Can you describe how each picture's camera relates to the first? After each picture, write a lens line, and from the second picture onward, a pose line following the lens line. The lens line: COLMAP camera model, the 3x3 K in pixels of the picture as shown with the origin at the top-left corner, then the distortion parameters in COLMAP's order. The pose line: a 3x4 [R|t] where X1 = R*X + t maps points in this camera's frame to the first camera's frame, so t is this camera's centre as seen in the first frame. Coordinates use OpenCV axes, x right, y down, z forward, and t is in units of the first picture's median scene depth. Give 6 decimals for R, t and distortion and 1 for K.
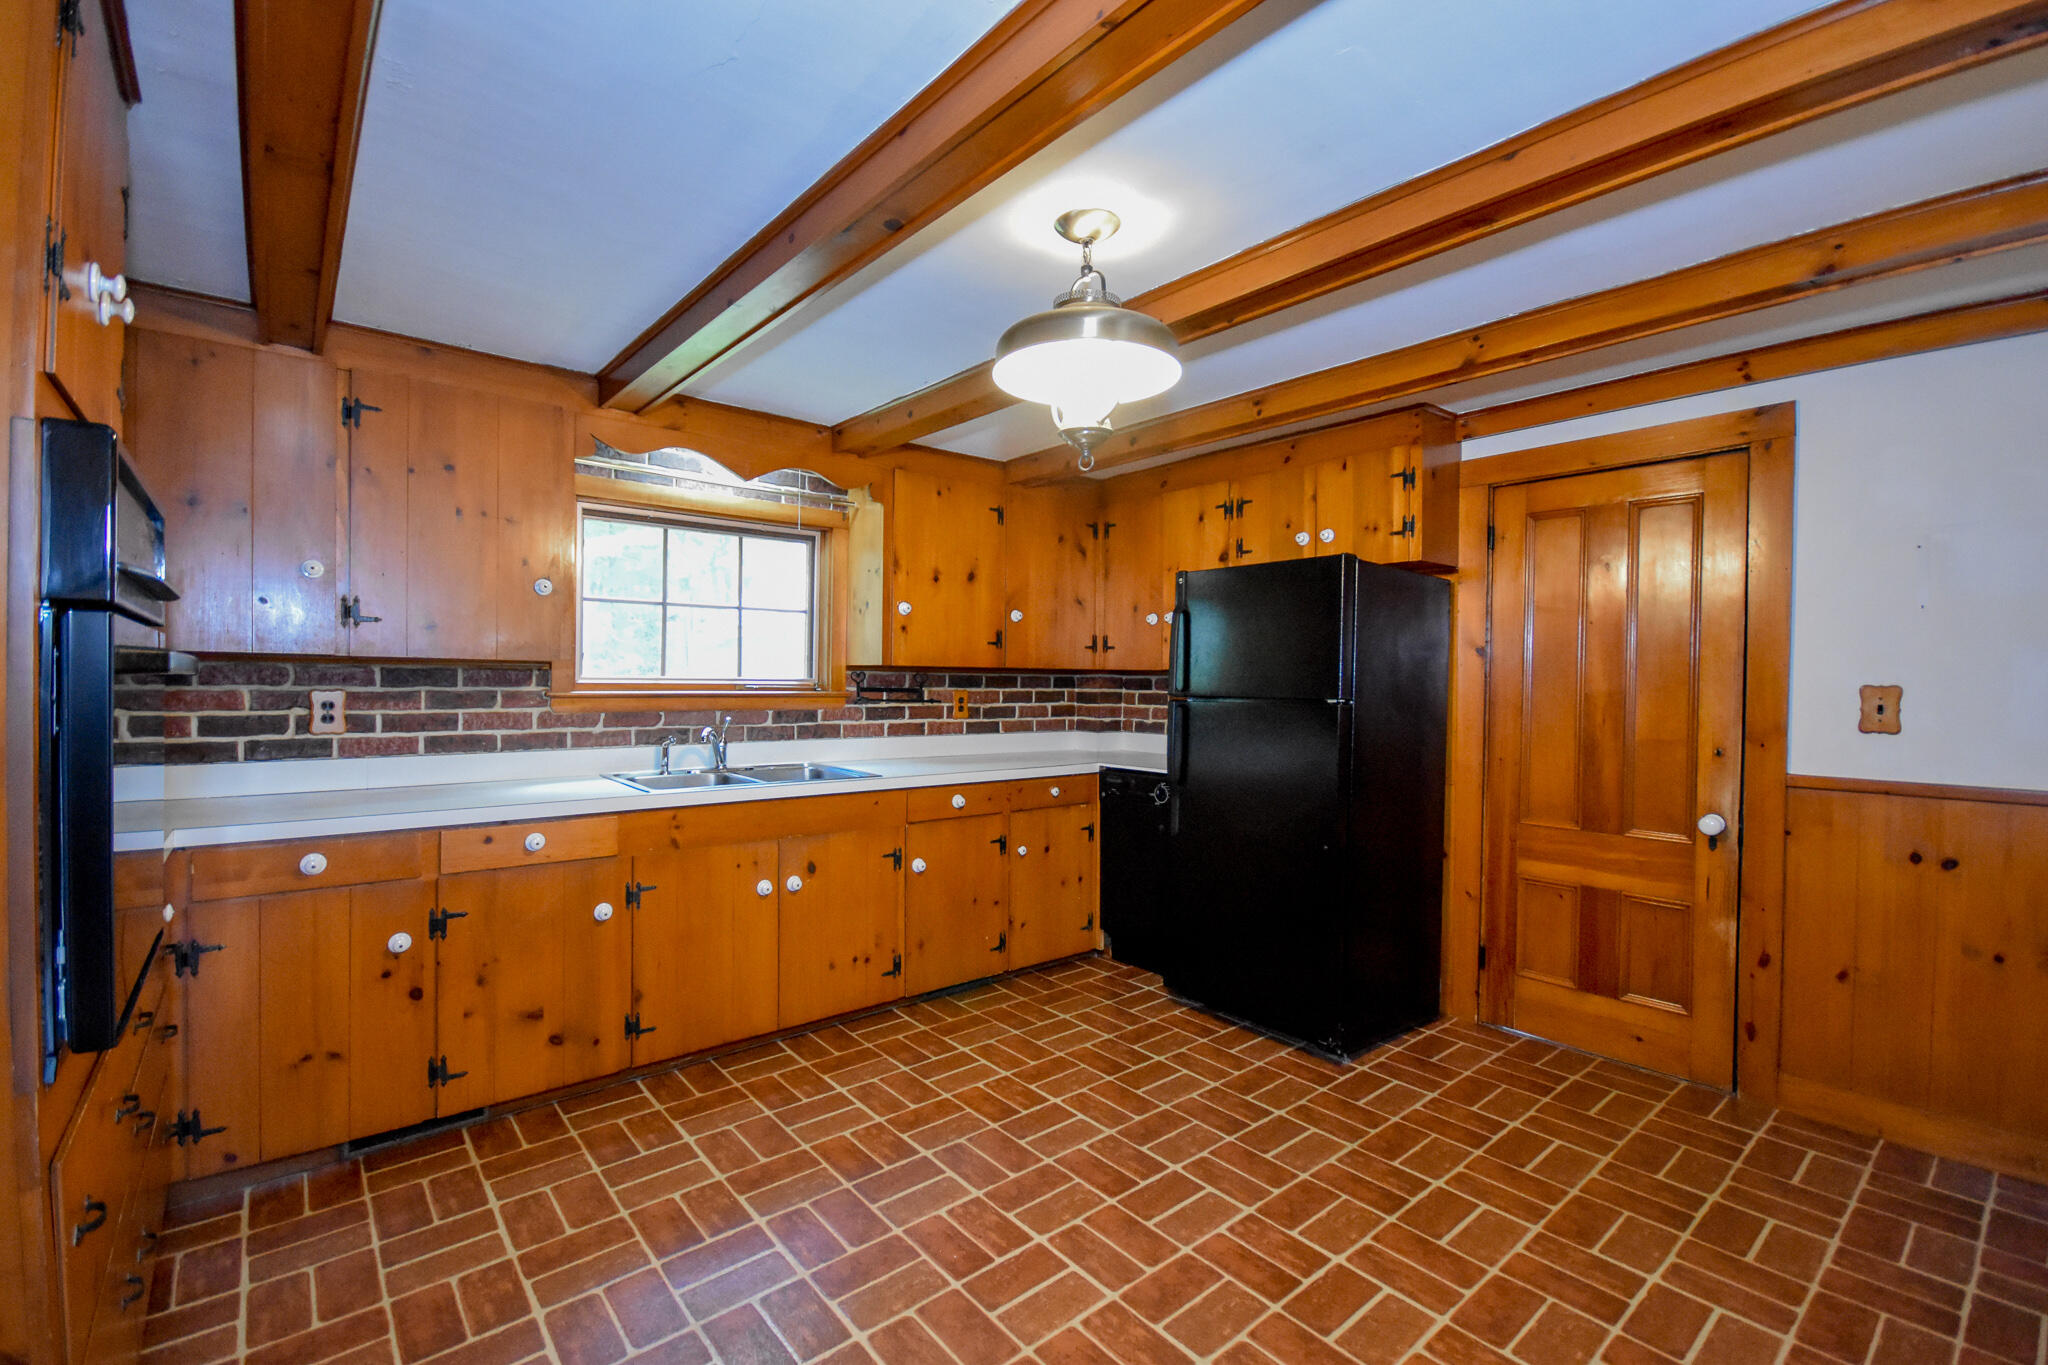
lens RADIAL K [[895.6, 0, 1035.9], [0, 895.6, 684.6], [0, 0, 1]] dist [0.016029, -0.000312]
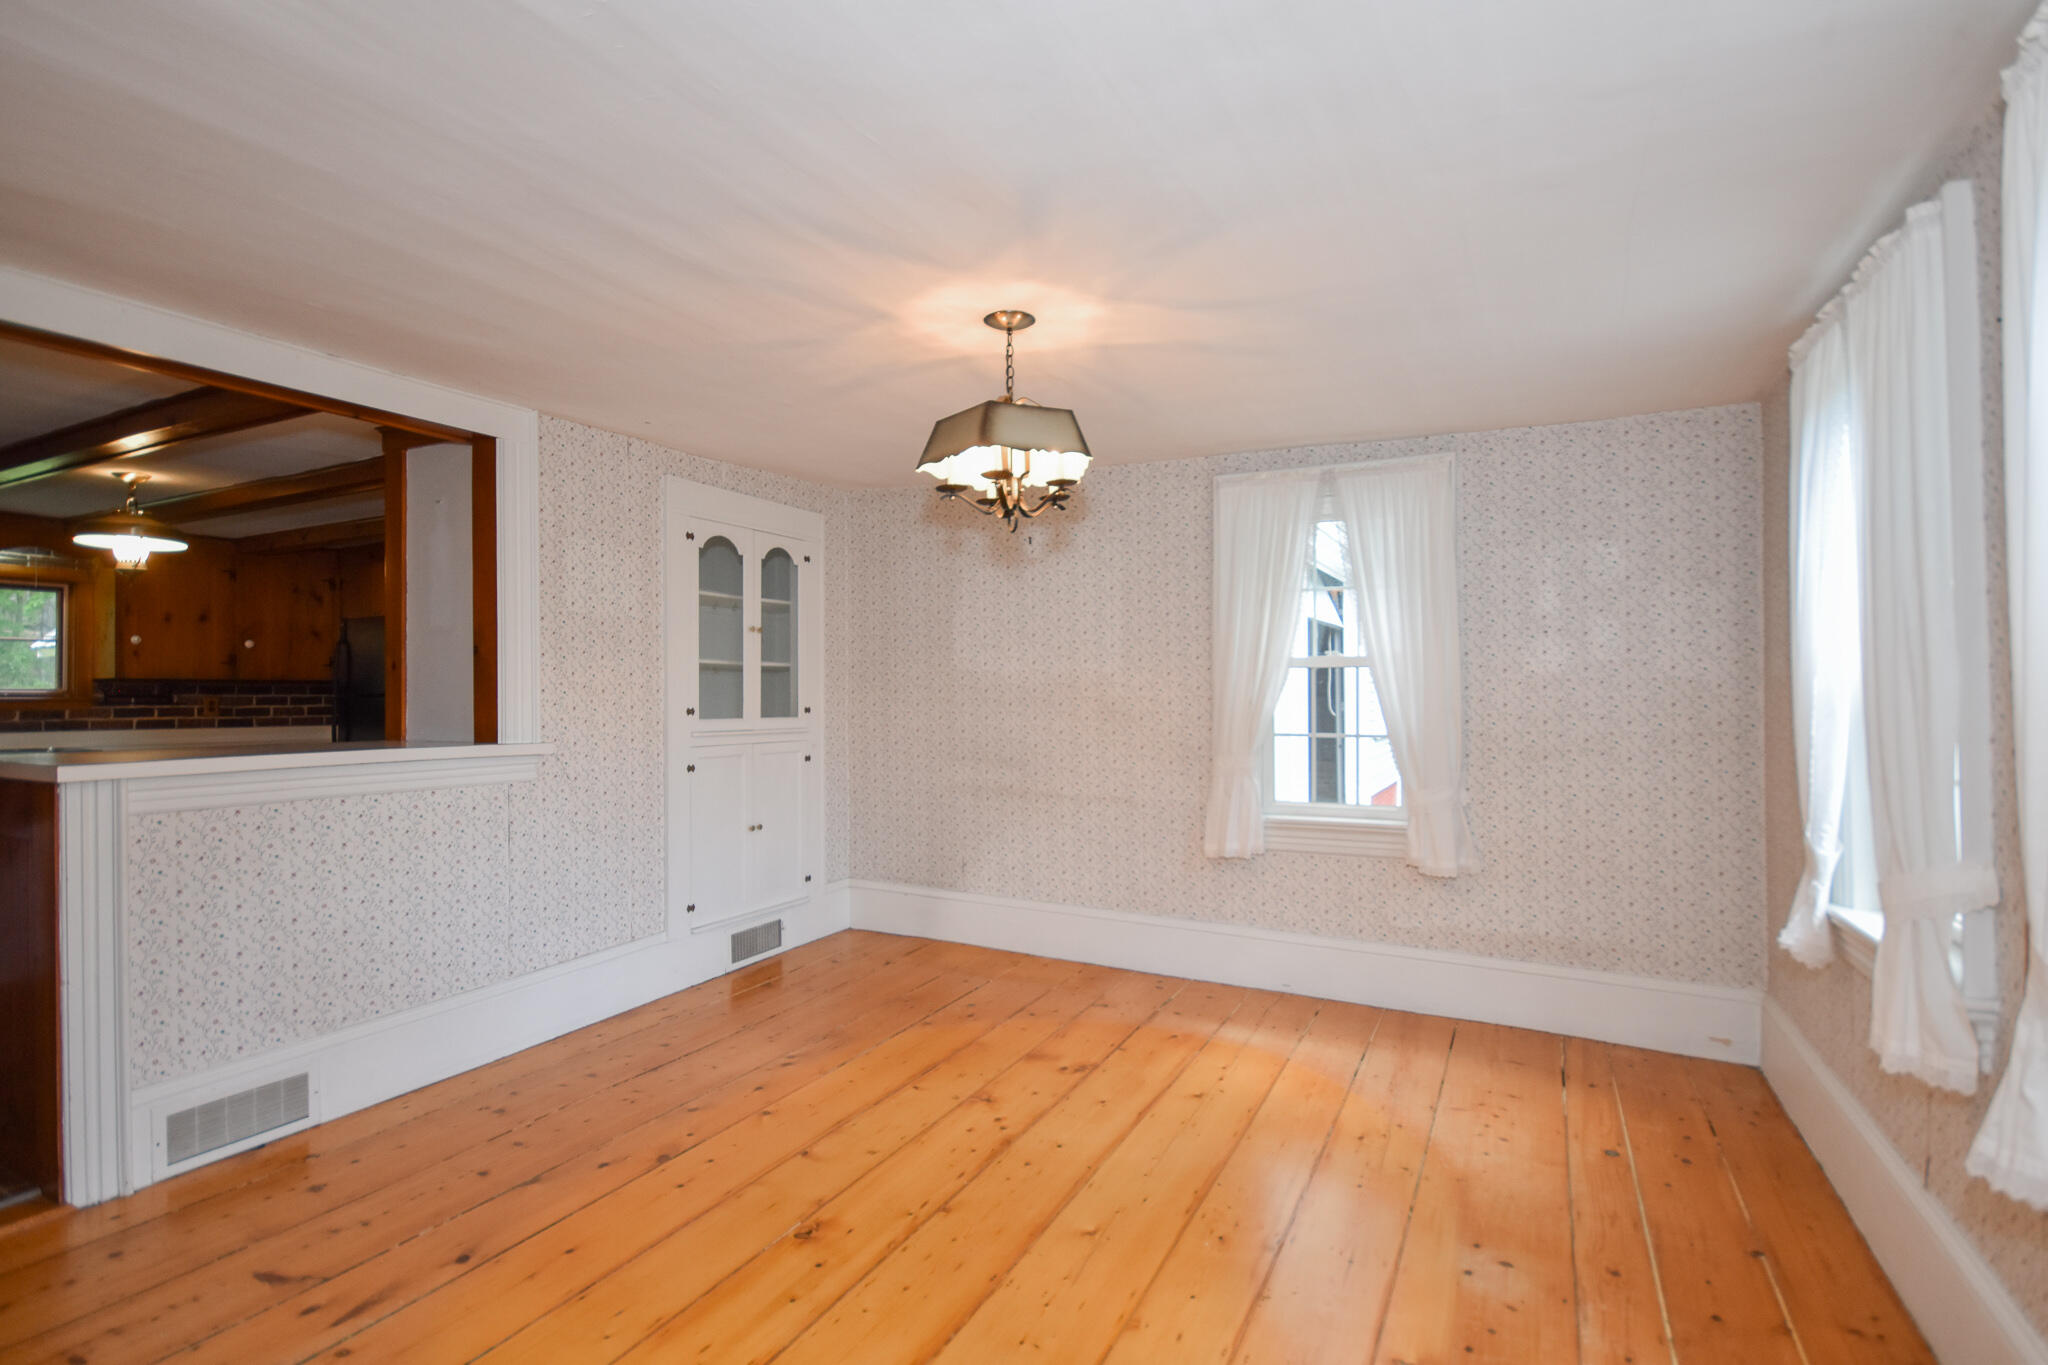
lens RADIAL K [[977.7, 0, 1023.2], [0, 977.7, 691.2], [0, 0, 1]] dist [-0.003155, -0.000864]
pose [[0.928051, -0.010698, 0.372300, 0.683342], [0.013148, 0.999905, -0.004041, 0.027774], [-0.372221, 0.008645, 0.928104, -1.154430]]
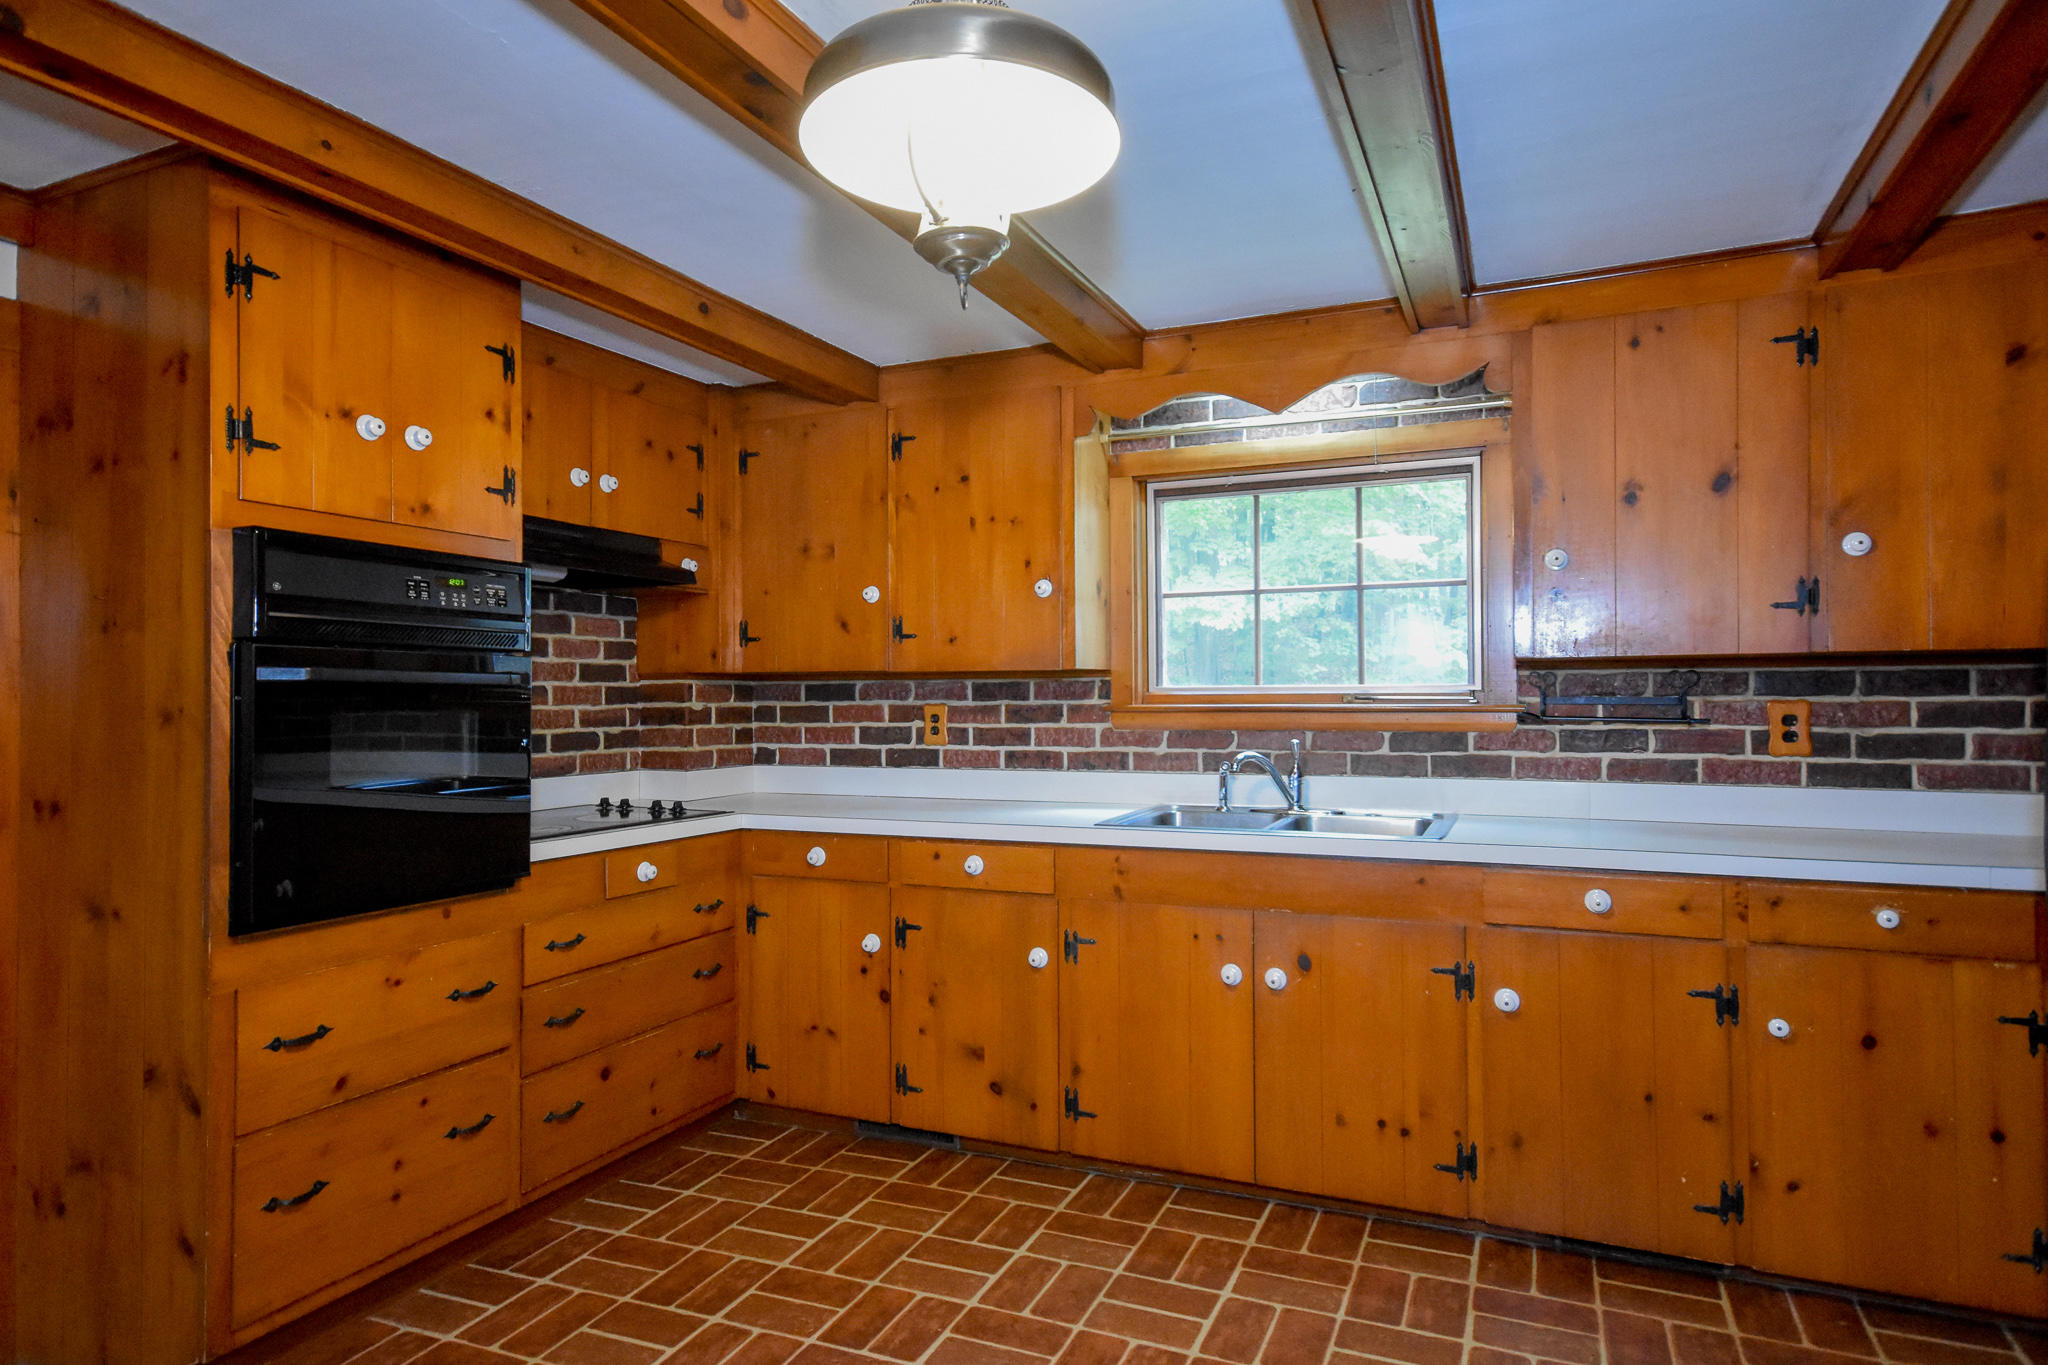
lens RADIAL K [[1170.4, 0, 1035.3], [0, 1170.4, 686.7], [0, 0, 1]] dist [0.018113, 0.002783]
pose [[0.443971, -0.021916, -0.895773, 0.430788], [0.006812, 0.999755, -0.021084, 0.012668], [0.896015, 0.003259, 0.444011, 0.400261]]
